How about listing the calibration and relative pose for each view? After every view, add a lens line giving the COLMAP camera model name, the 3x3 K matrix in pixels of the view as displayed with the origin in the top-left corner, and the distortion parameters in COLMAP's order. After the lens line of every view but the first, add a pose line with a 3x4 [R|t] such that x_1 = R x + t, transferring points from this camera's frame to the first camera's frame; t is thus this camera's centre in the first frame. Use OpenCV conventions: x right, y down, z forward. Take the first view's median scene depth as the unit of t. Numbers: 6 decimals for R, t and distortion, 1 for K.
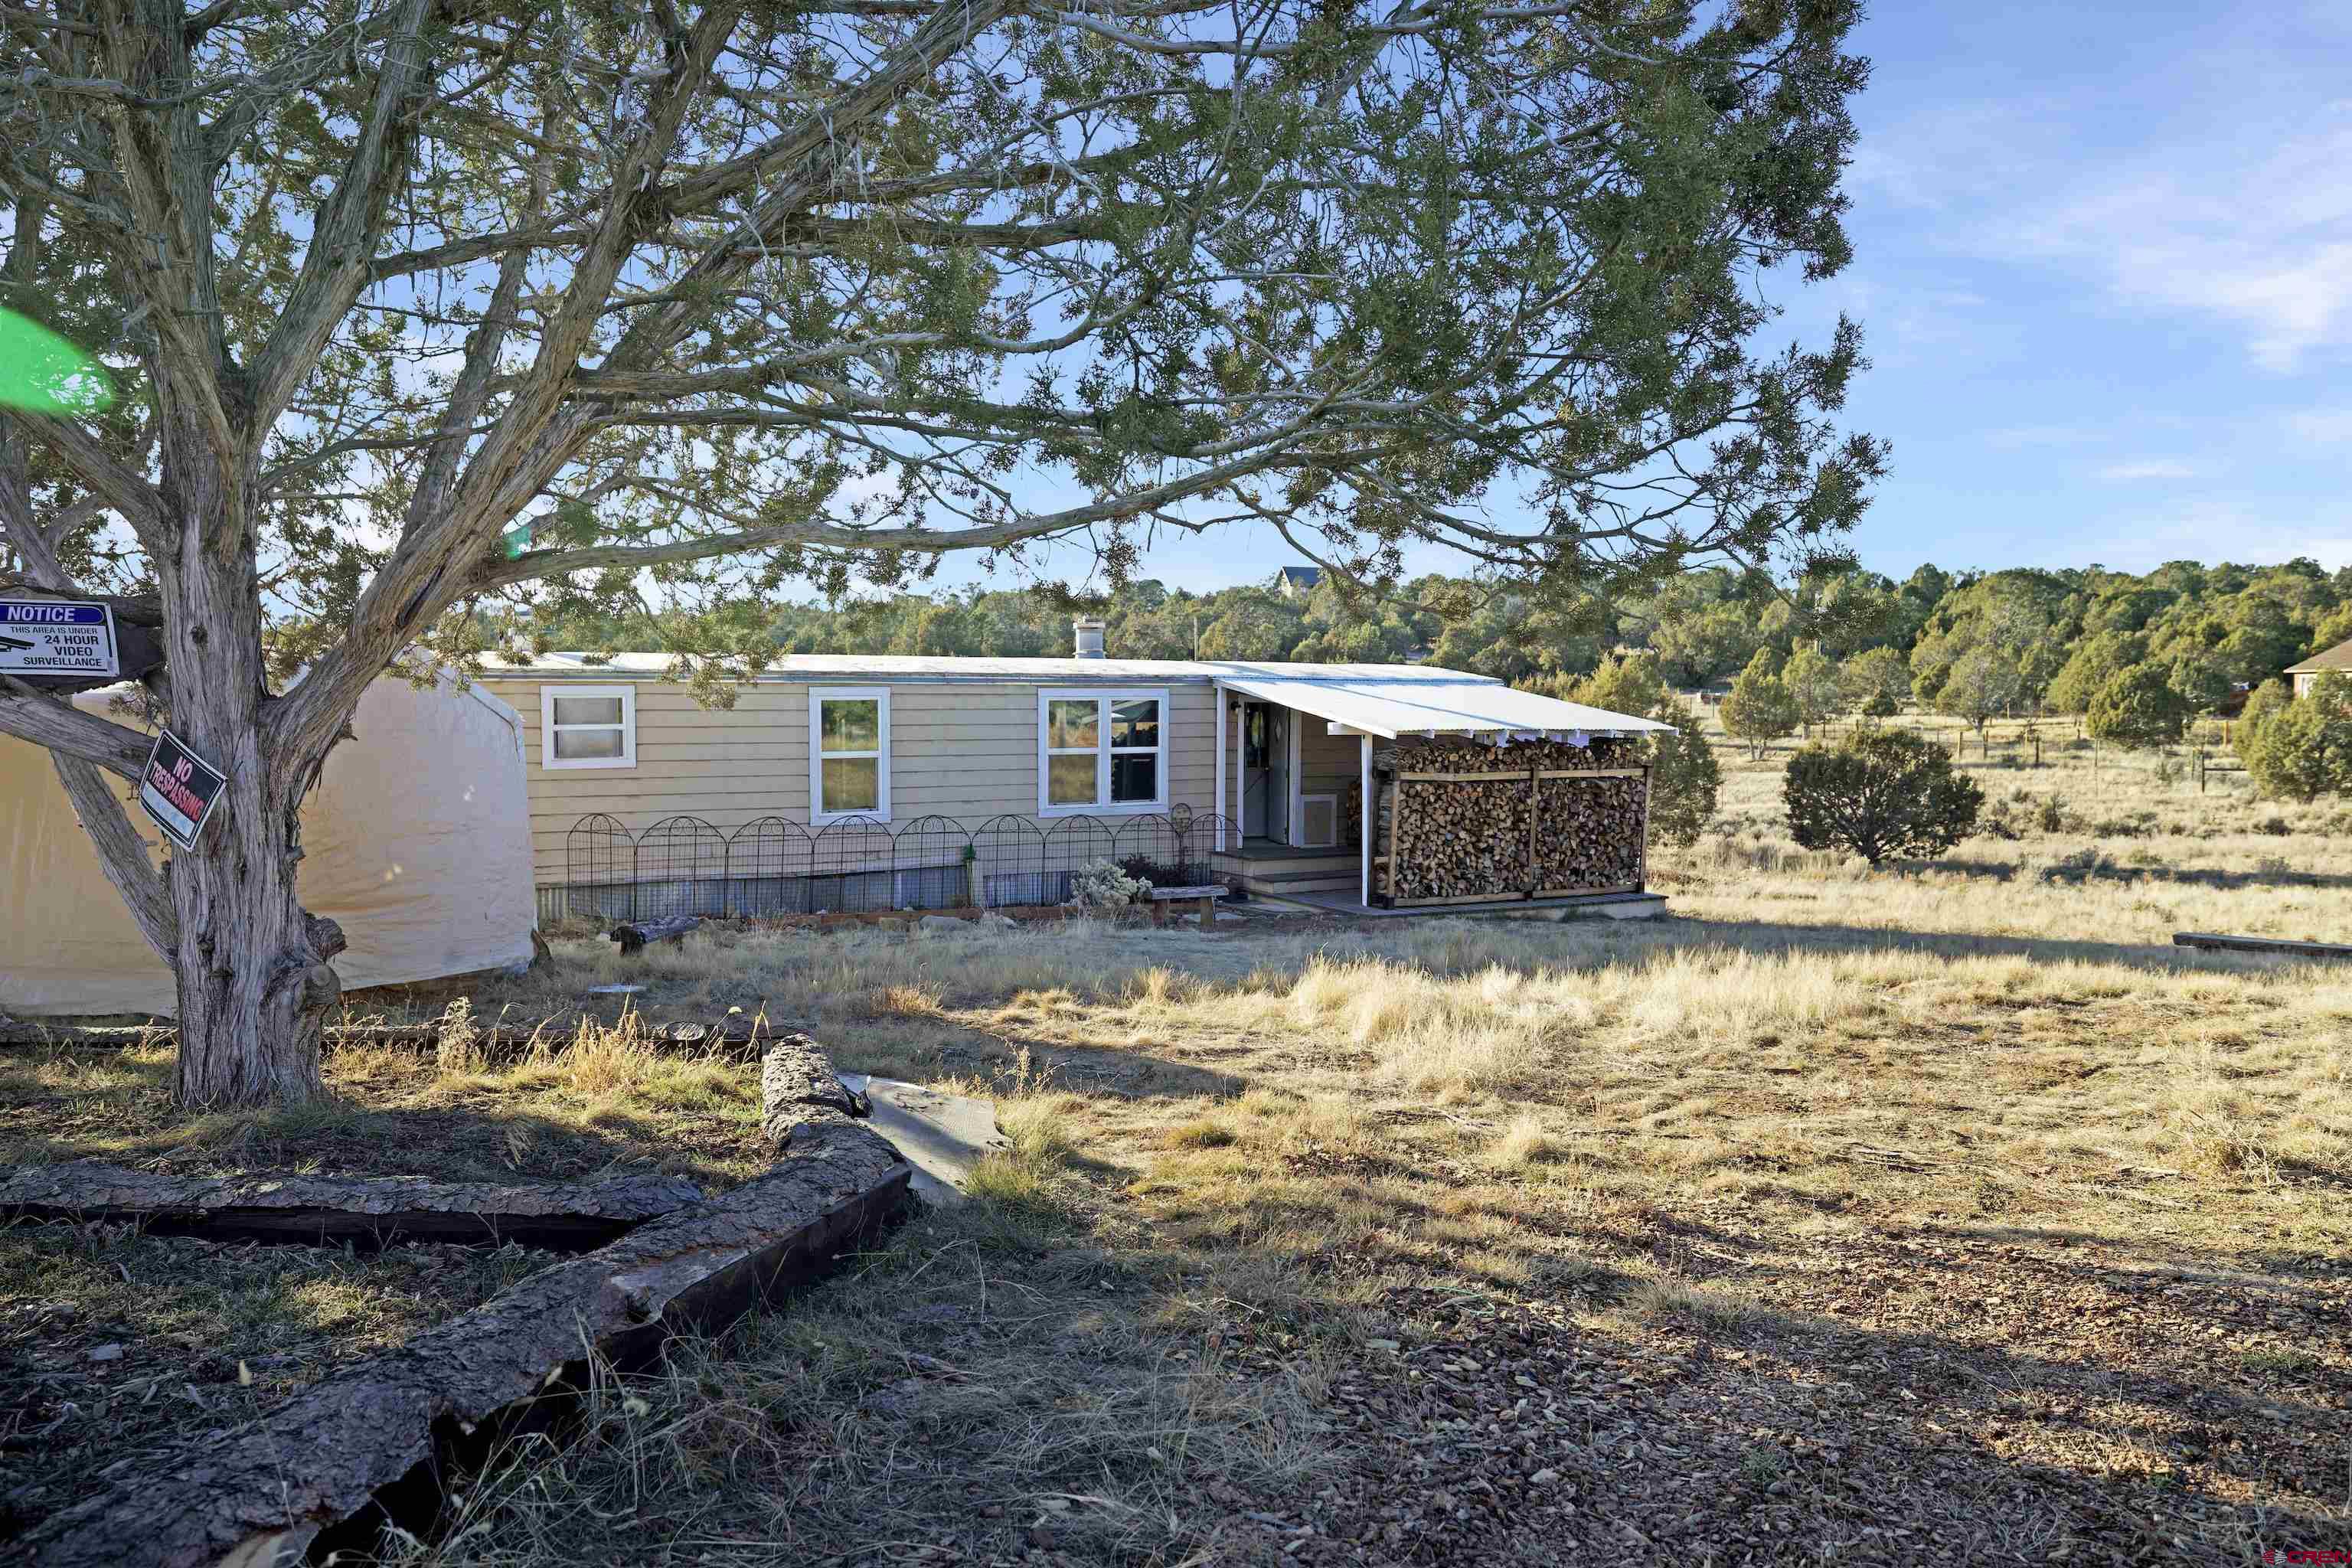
lens RADIAL K [[1809.4, 0, 1176.0], [0, 1809.4, 784.0], [0, 0, 1]] dist [0.001140, 0.000979]
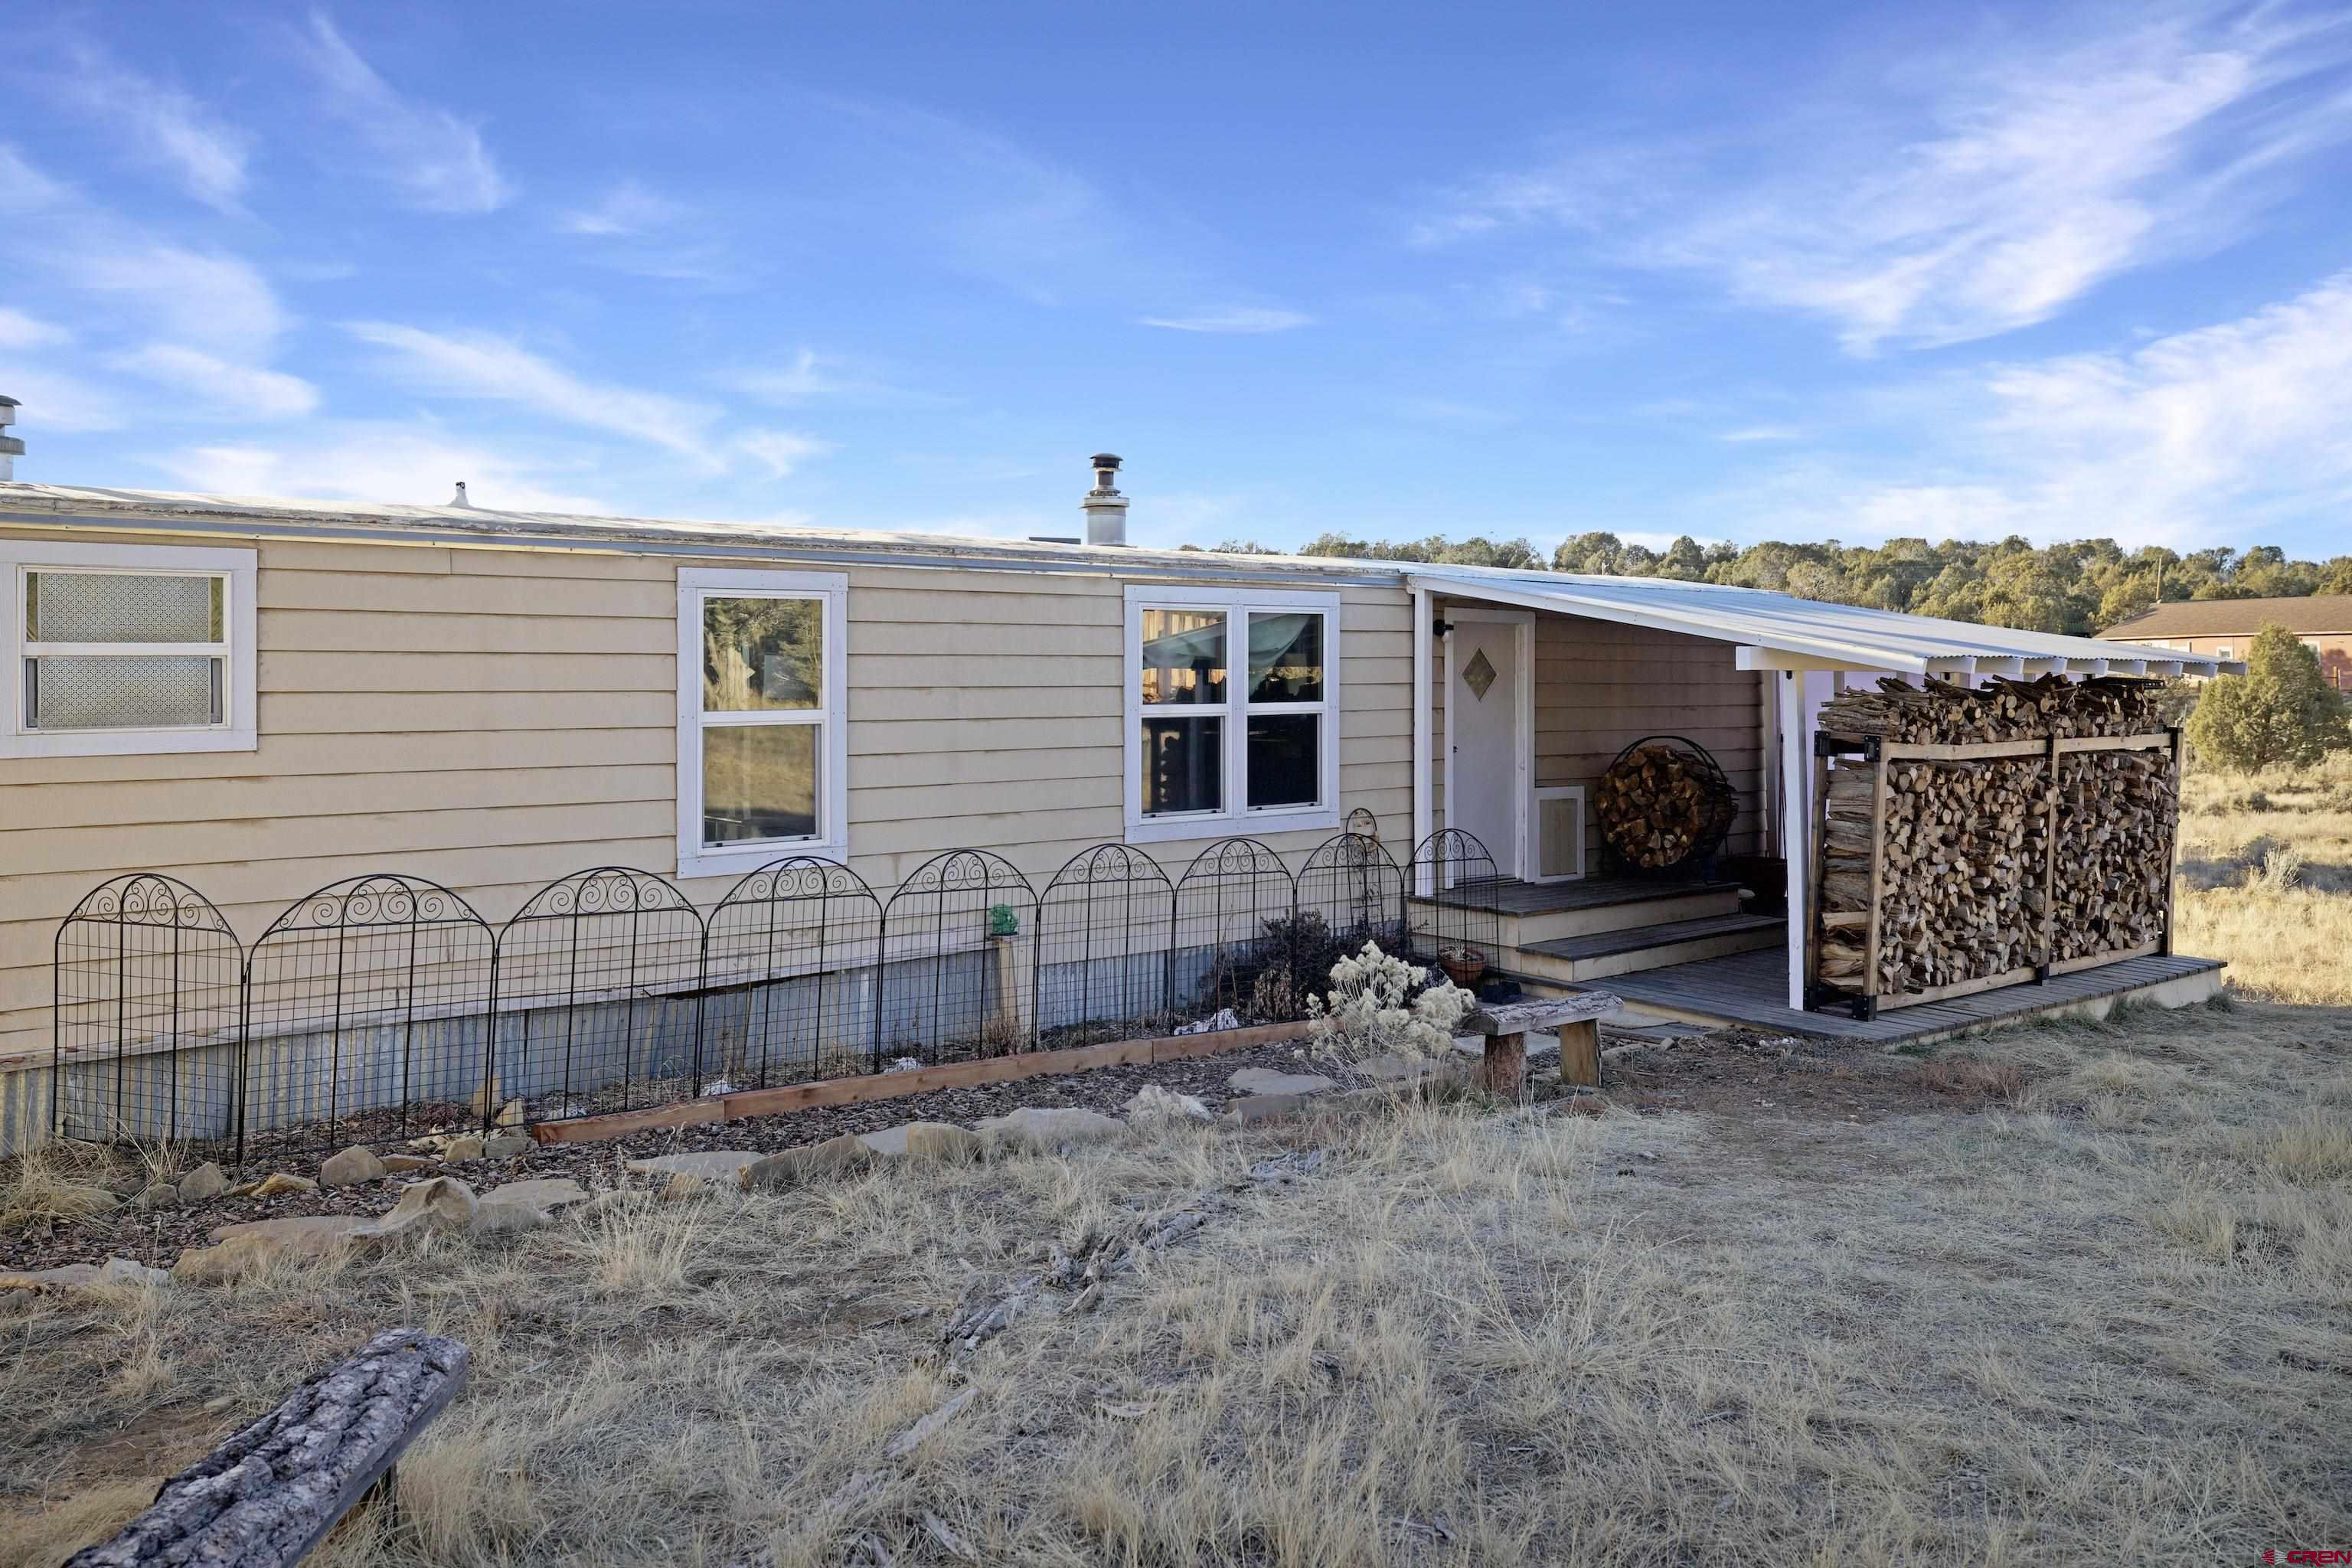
lens RADIAL K [[1868.1, 0, 1177.1], [0, 1868.1, 702.3], [0, 0, 1]] dist [-0.000256, 0.000026]
pose [[0.988612, -0.007713, 0.150291, -0.142109], [0.012949, 0.999342, -0.033895, -0.002846], [-0.149930, 0.035455, 0.988061, 0.500261]]
